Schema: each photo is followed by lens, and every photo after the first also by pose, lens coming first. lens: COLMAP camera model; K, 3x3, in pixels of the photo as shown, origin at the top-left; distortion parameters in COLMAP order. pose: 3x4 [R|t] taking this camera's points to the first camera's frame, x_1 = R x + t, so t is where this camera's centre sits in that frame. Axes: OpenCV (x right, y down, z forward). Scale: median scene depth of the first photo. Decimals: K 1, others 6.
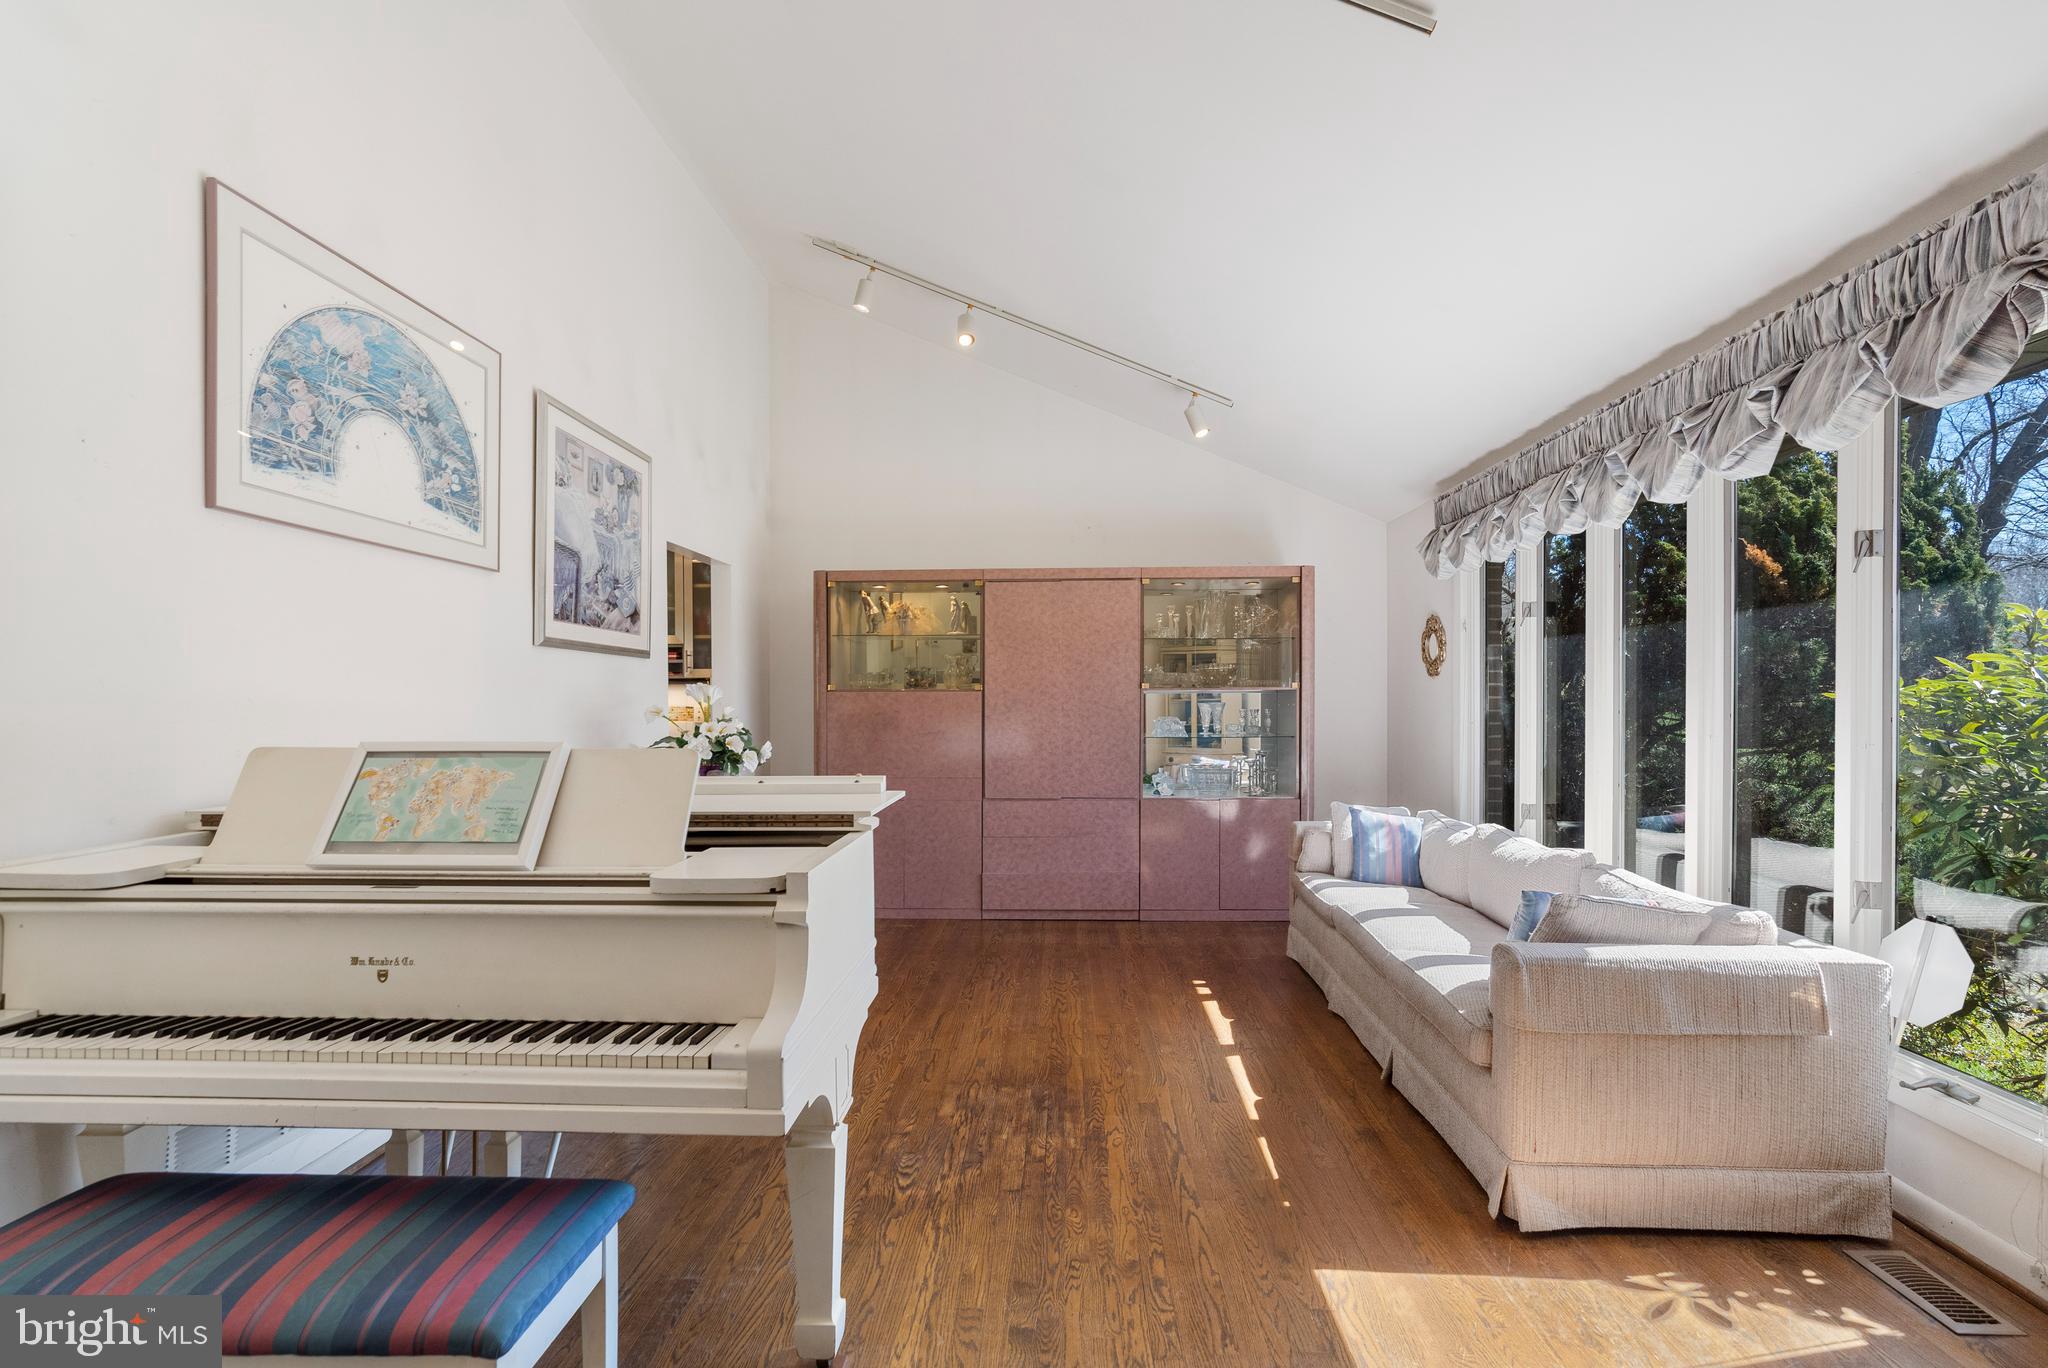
lens RADIAL K [[942.1, 0, 1017.1], [0, 942.1, 701.7], [0, 0, 1]] dist [-0.012152, 0.002113]
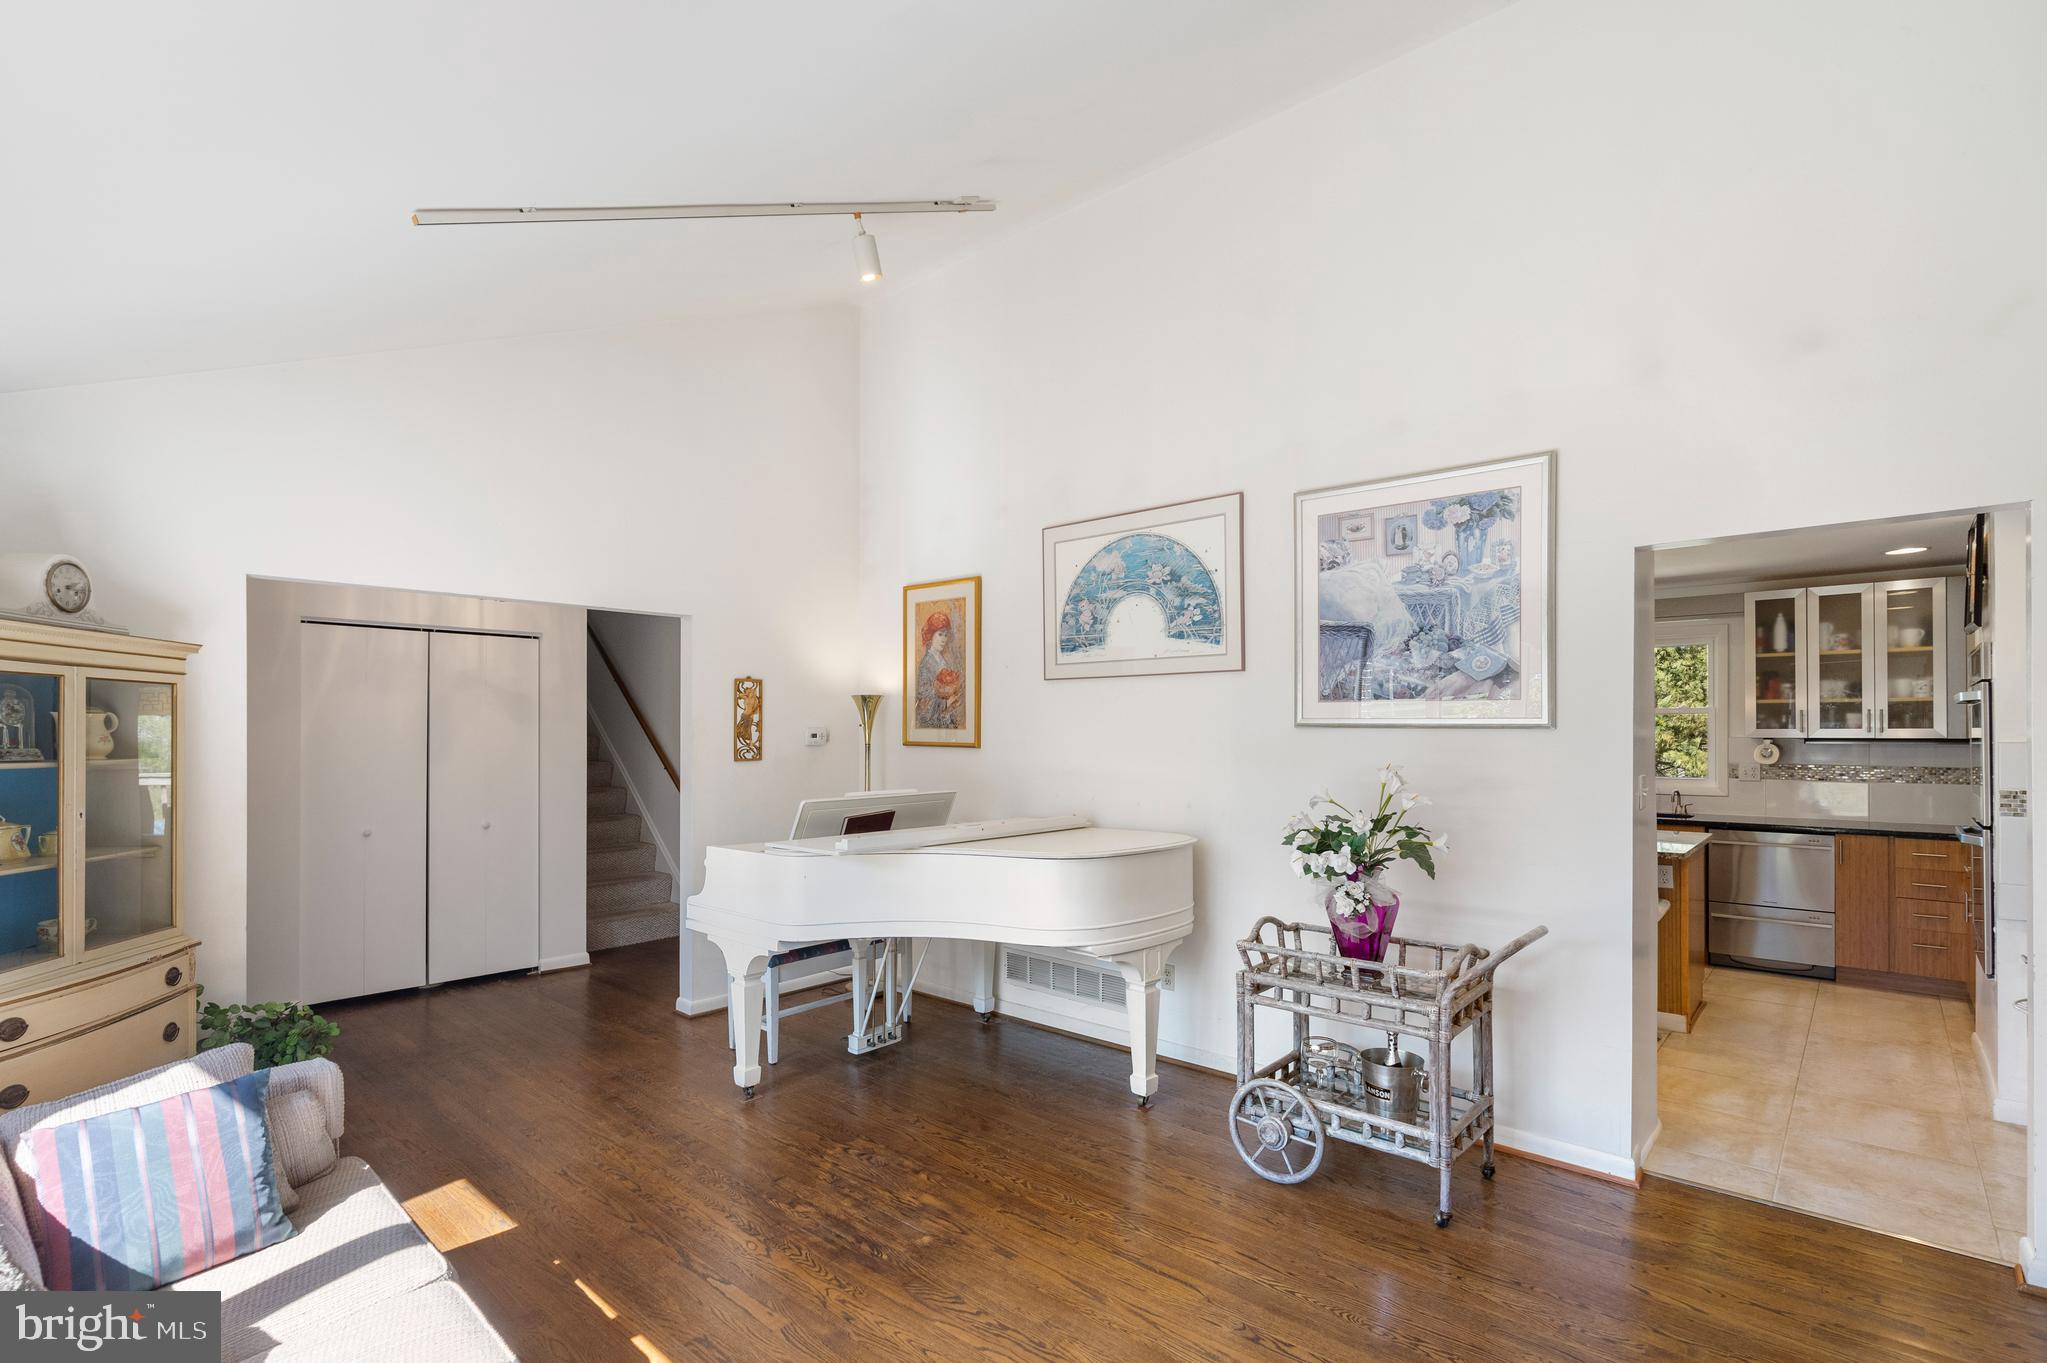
lens RADIAL K [[941.7, 0, 1015.8], [0, 941.7, 724.5], [0, 0, 1]] dist [-0.012152, 0.002113]
pose [[-0.620988, -0.003294, -0.783813, 0.666291], [0.001633, 0.999984, -0.005496, -0.069883], [0.783818, -0.004693, -0.620973, 1.722969]]
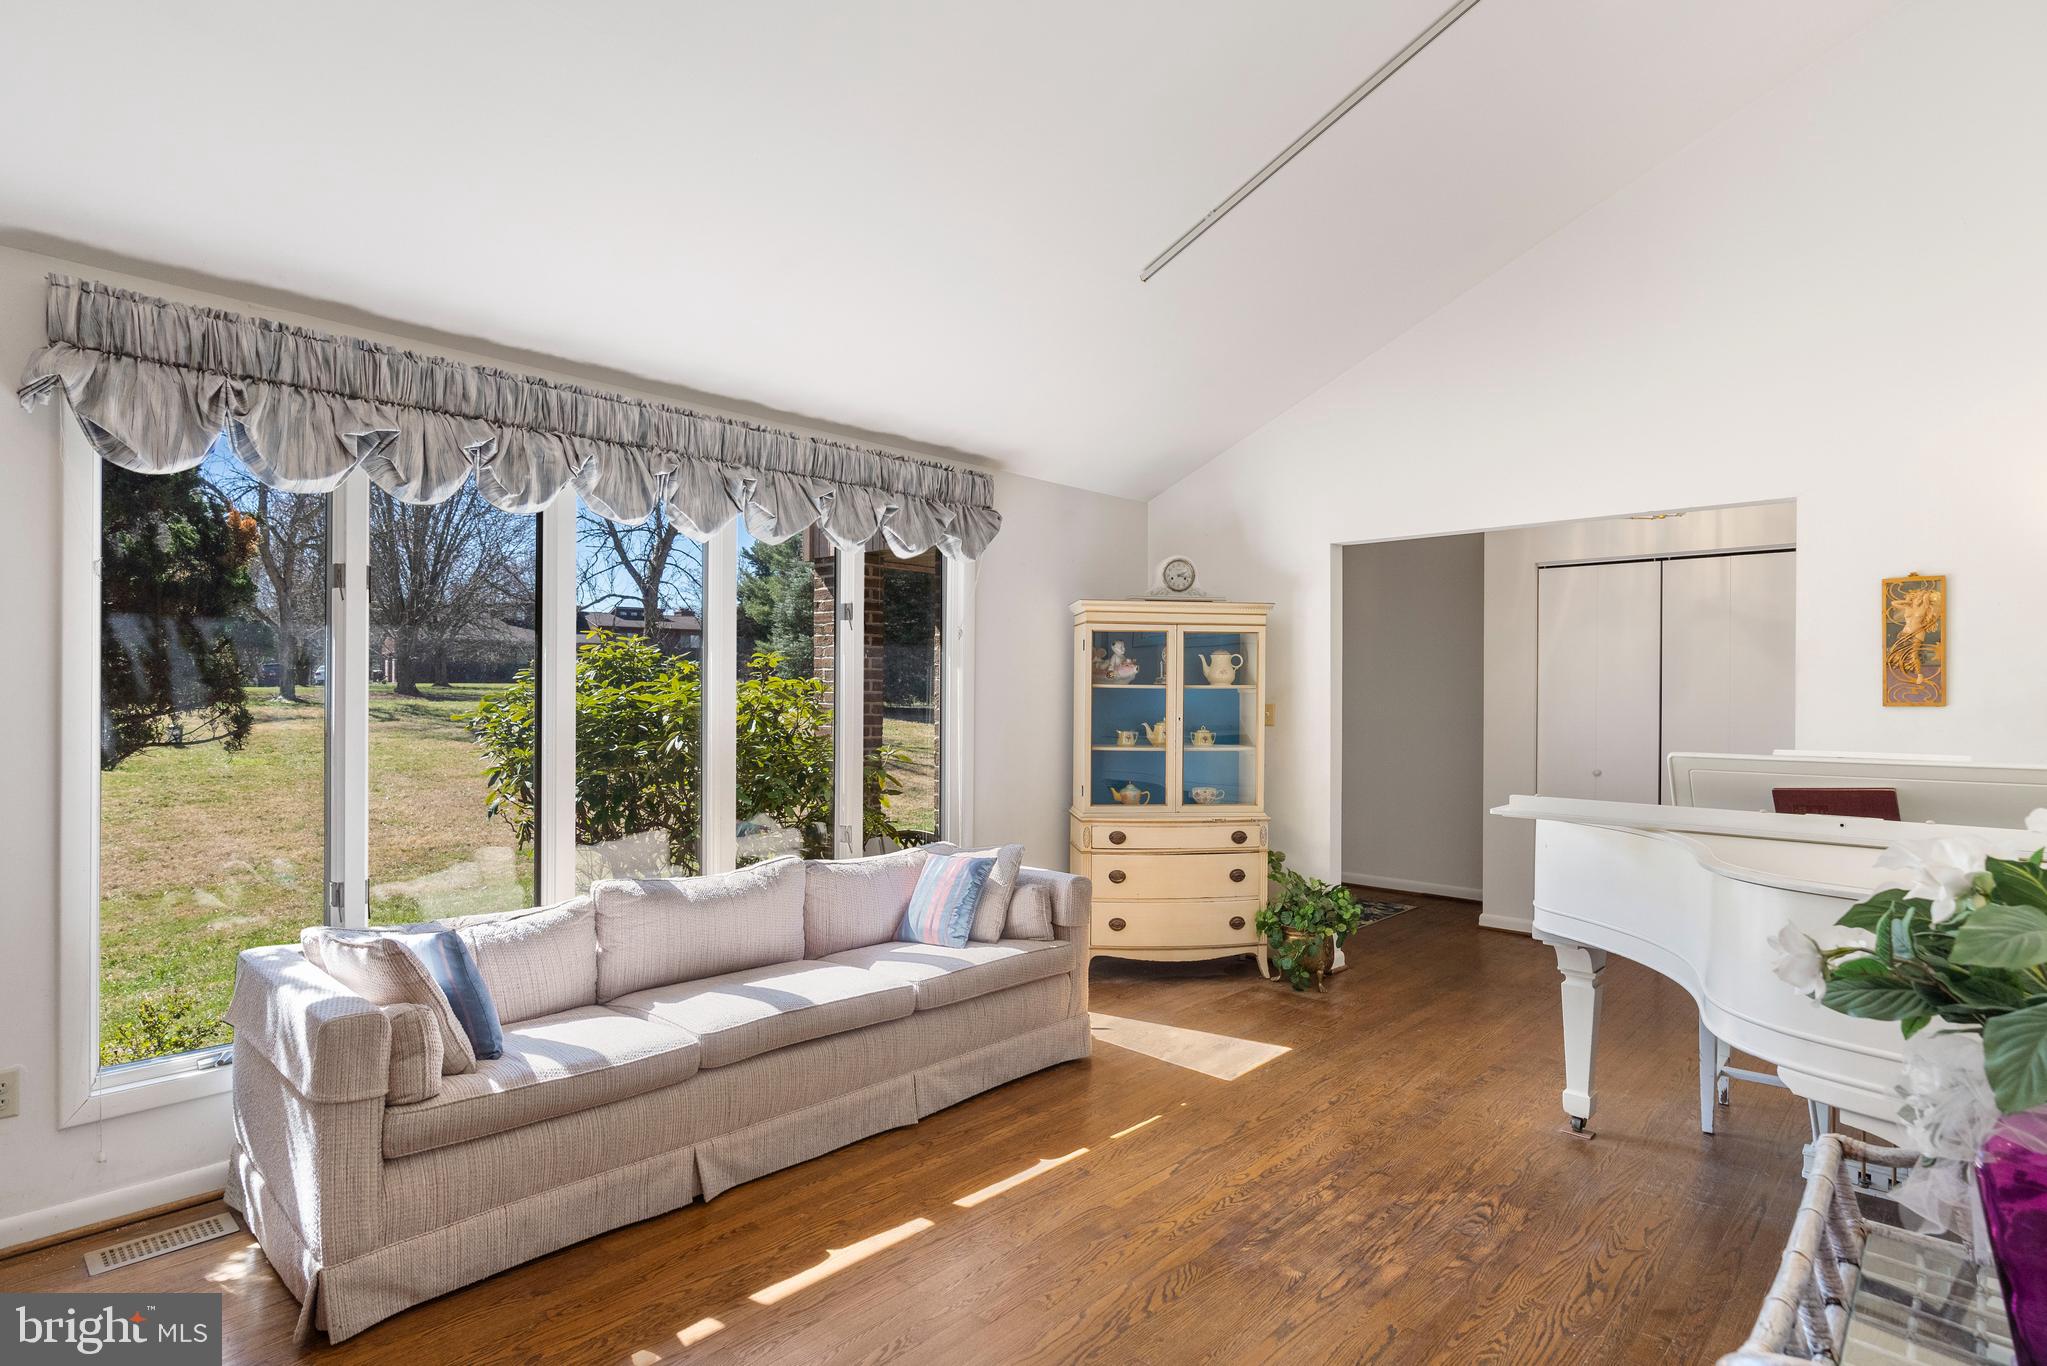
lens RADIAL K [[1051.9, 0, 1031.0], [0, 1051.9, 685.4], [0, 0, 1]] dist [-0.016894, -0.000263]
pose [[-0.773741, 0.005292, 0.633480, -0.384949], [0.000313, 0.999968, -0.007971, -0.024893], [-0.633502, -0.005969, -0.773718, 1.850956]]
